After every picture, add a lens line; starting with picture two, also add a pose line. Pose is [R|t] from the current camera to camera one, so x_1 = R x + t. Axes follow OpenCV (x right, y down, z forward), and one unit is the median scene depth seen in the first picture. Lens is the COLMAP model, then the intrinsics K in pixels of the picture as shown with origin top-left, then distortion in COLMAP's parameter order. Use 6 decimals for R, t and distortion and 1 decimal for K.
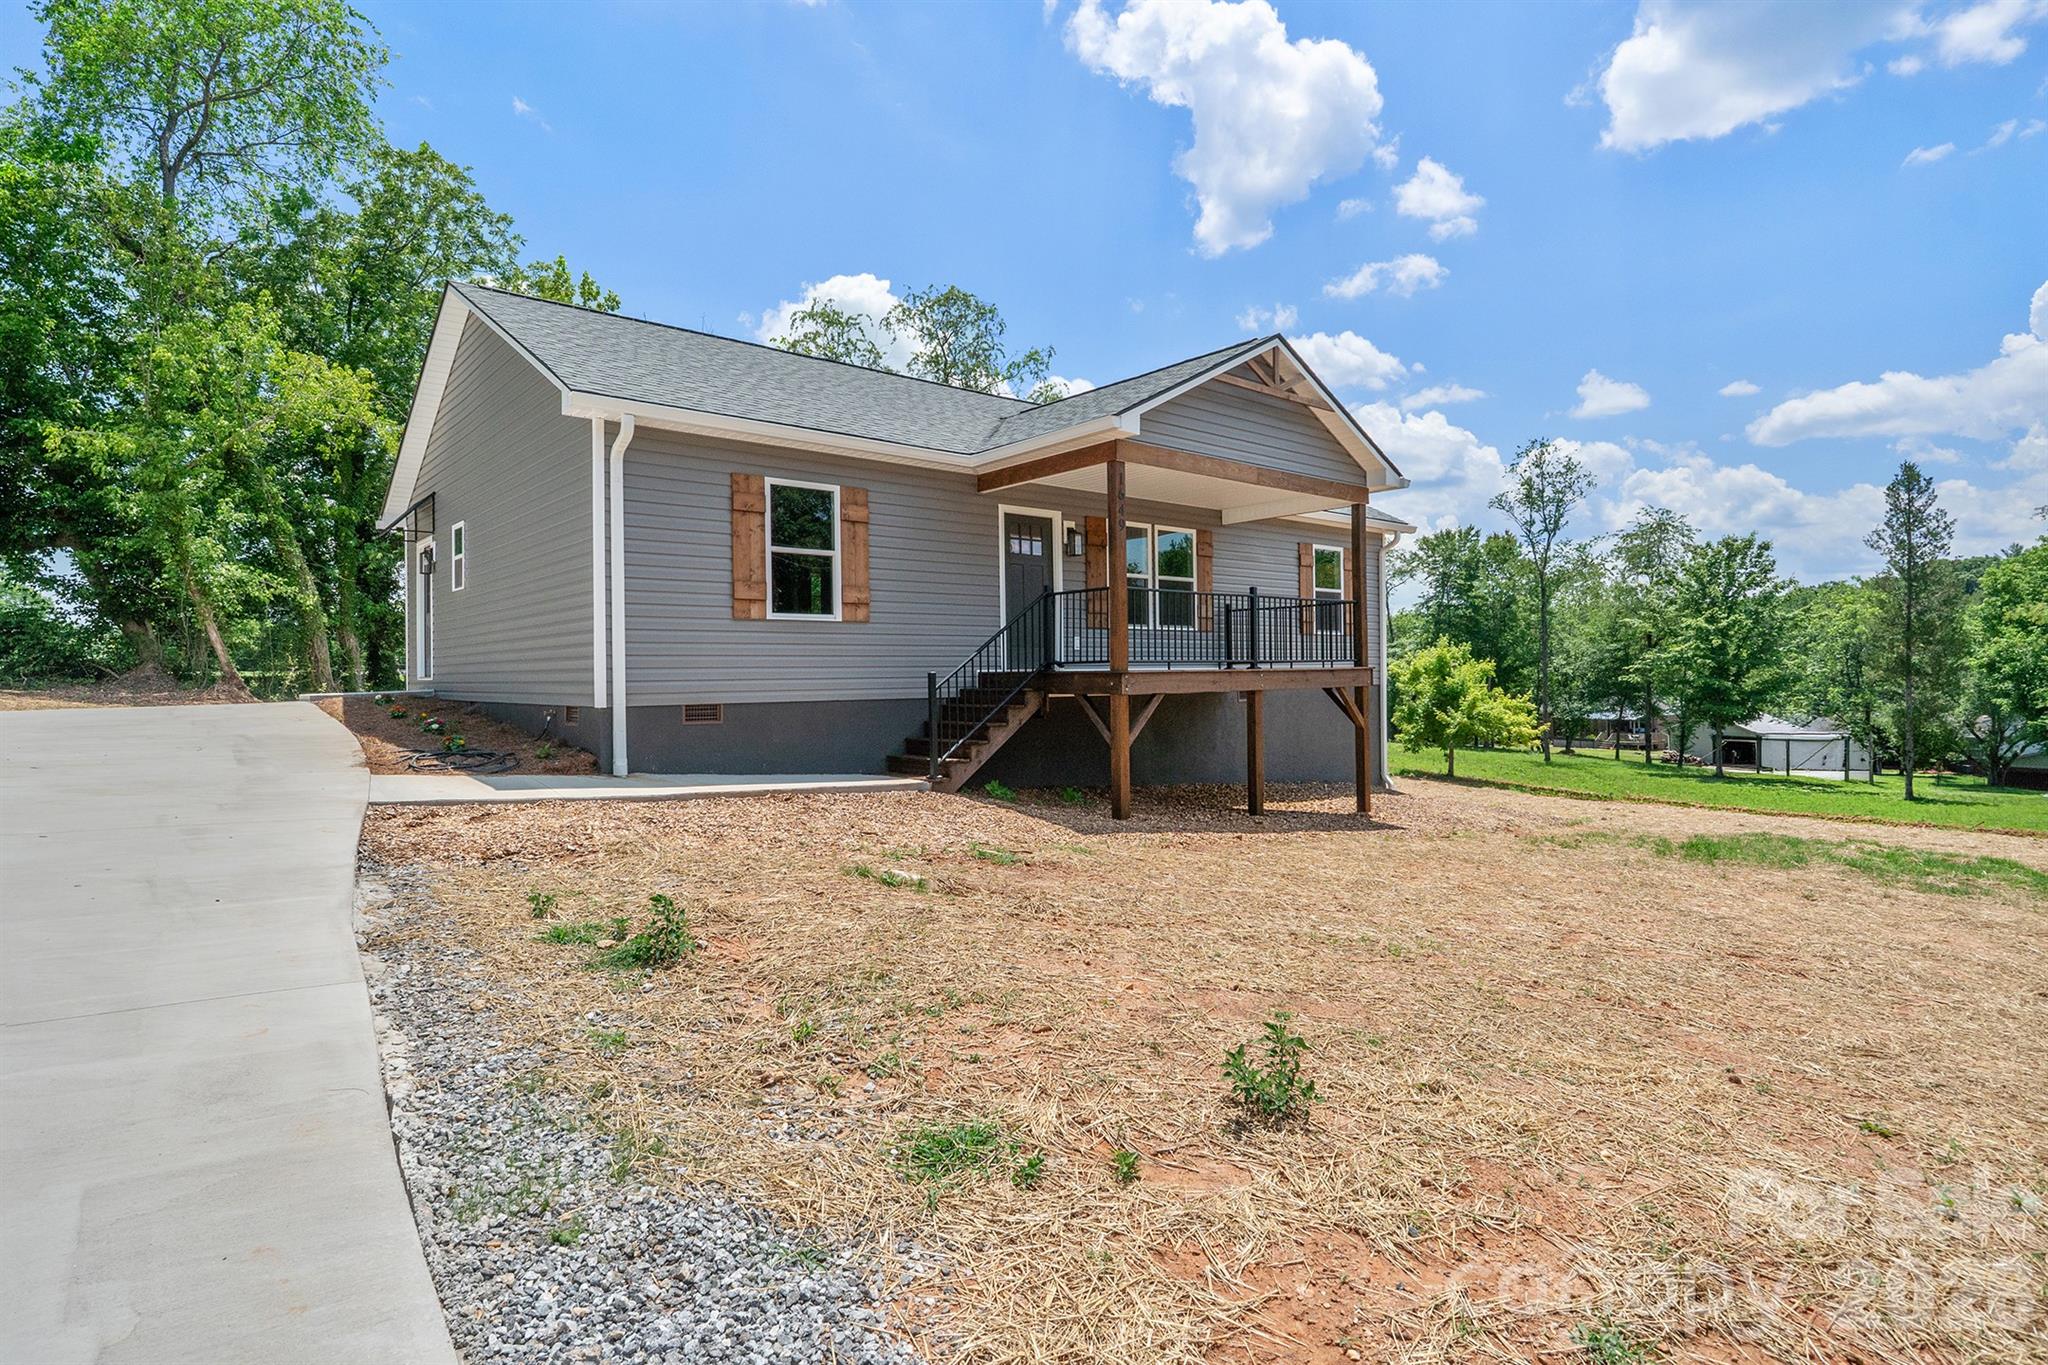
lens RADIAL K [[1058.3, 0, 1024.0], [0, 1058.3, 682.5], [0, 0, 1]] dist [-0.000010, -0.000044]
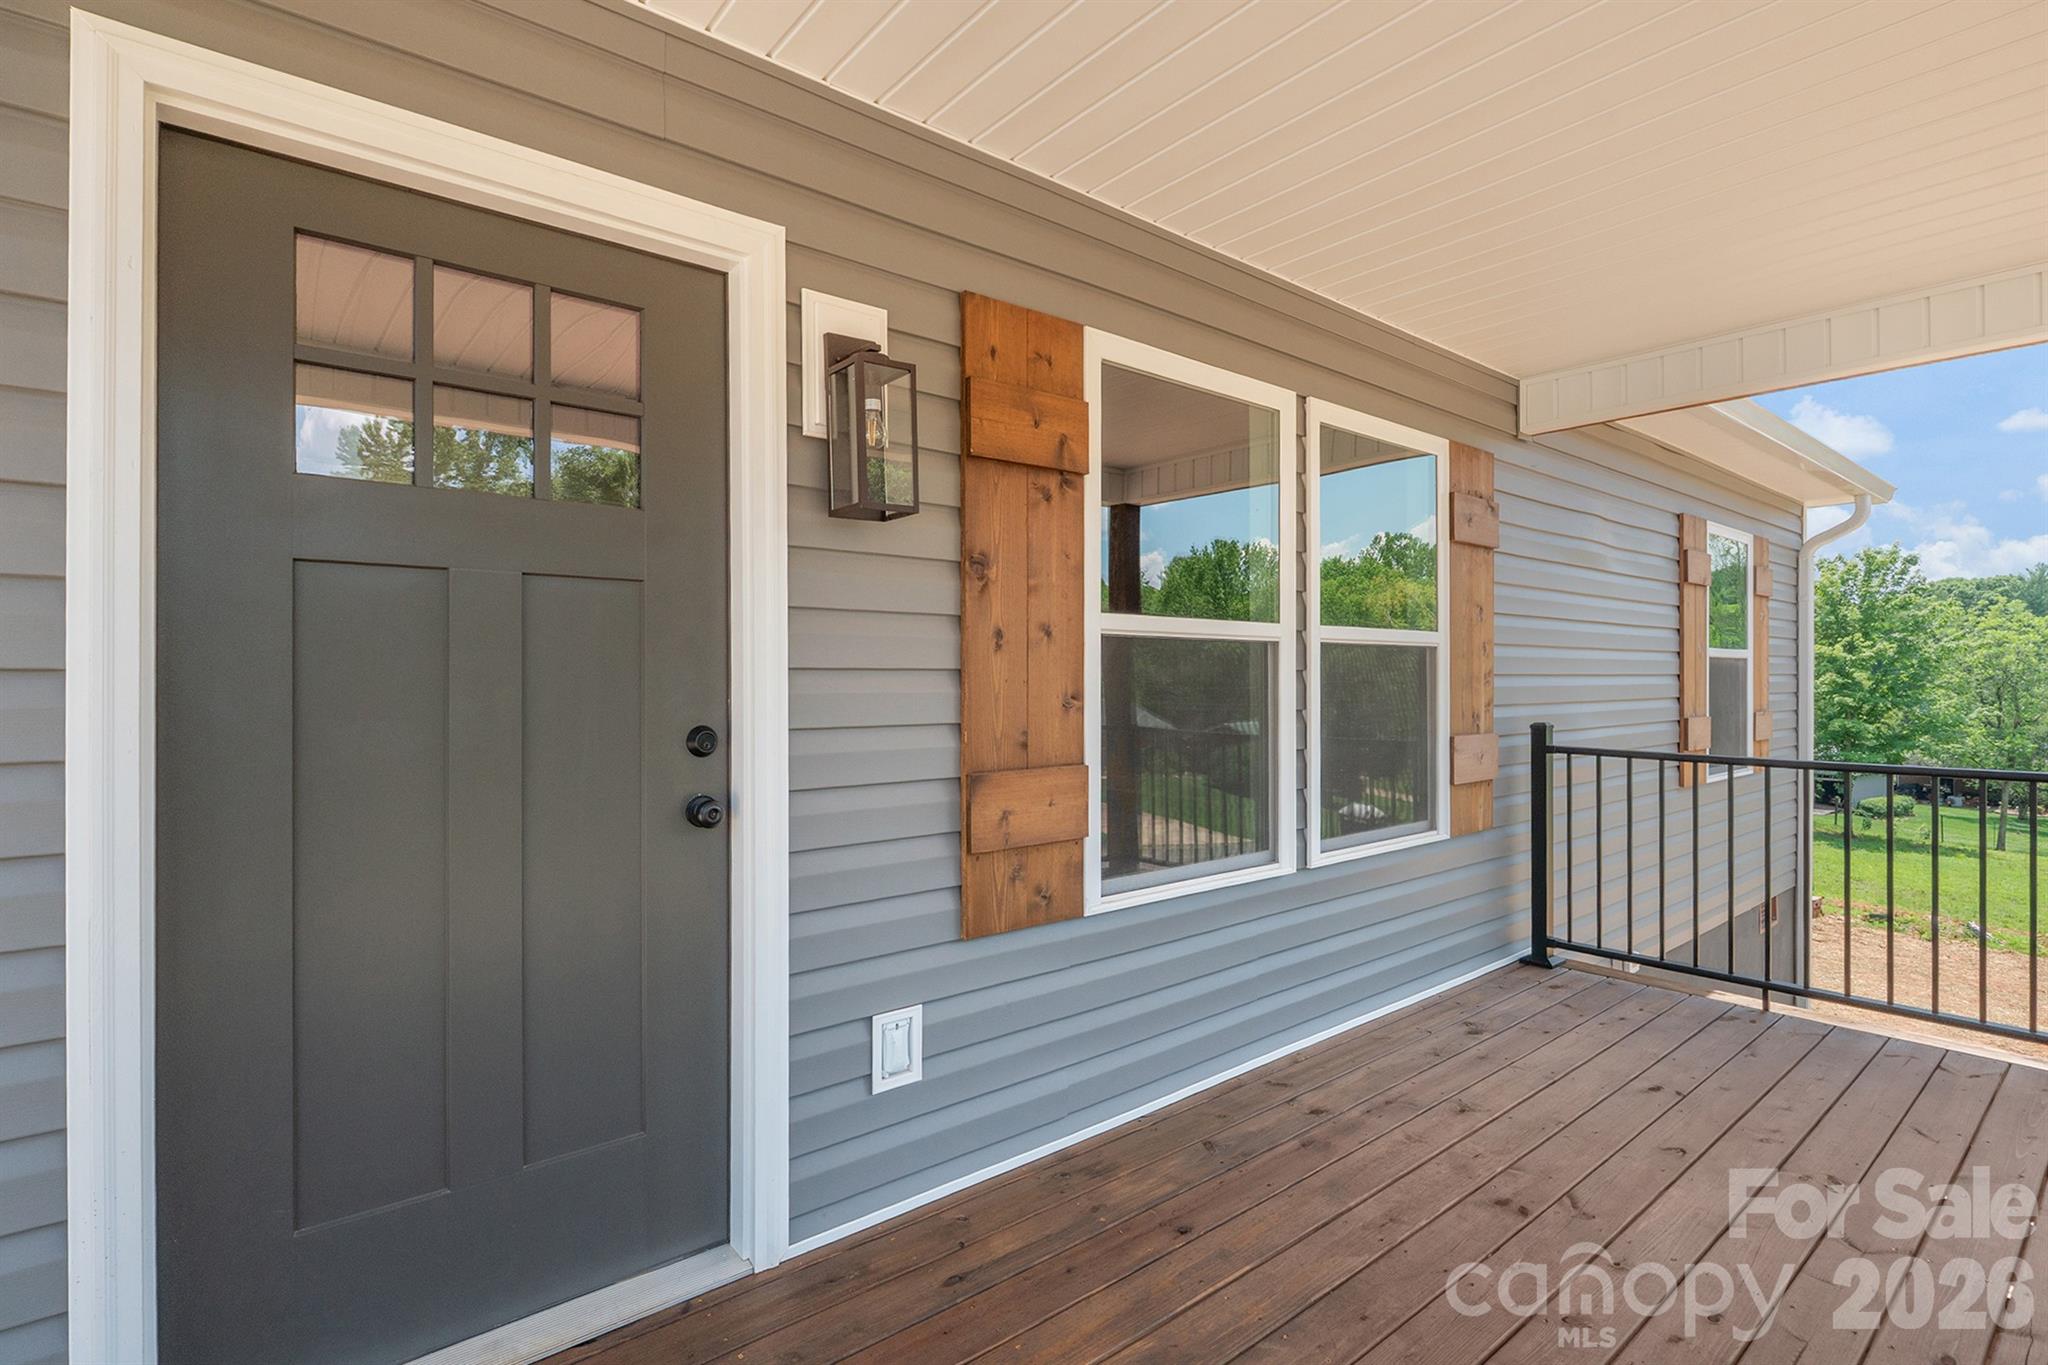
lens RADIAL K [[976.4, 0, 1031.1], [0, 976.4, 685.6], [0, 0, 1]] dist [0.000203, 0.000015]
pose [[0.999823, 0.016260, -0.009505, 0.067632], [-0.016185, 0.999838, 0.007909, -0.088917], [0.009632, -0.007754, 0.999924, 0.791437]]
